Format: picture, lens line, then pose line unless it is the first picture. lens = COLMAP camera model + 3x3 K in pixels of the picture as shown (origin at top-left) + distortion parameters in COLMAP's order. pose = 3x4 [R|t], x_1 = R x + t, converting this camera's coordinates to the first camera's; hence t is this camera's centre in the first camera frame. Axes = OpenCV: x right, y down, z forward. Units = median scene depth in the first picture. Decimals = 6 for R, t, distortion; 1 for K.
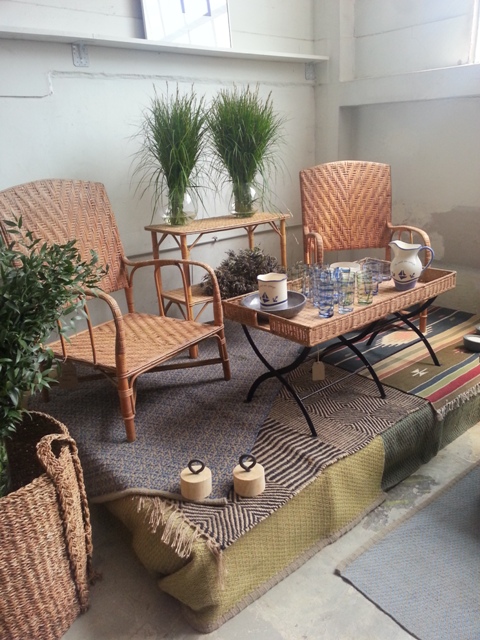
lens RADIAL K [[527.5, 0, 240.0], [0, 527.5, 320.0], [0, 0, 1]] dist [0.047744, -0.001576]
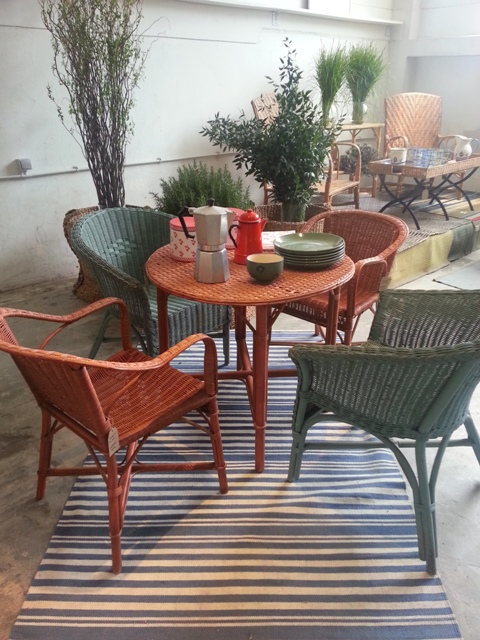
lens RADIAL K [[526.0, 0, 240.0], [0, 526.0, 320.0], [0, 0, 1]] dist [0.003797, 0.002582]
pose [[0.998324, 0.026254, 0.051567, -0.443311], [-0.031130, 0.994878, 0.096167, 0.275151], [-0.048778, -0.097611, 0.994029, -0.689113]]
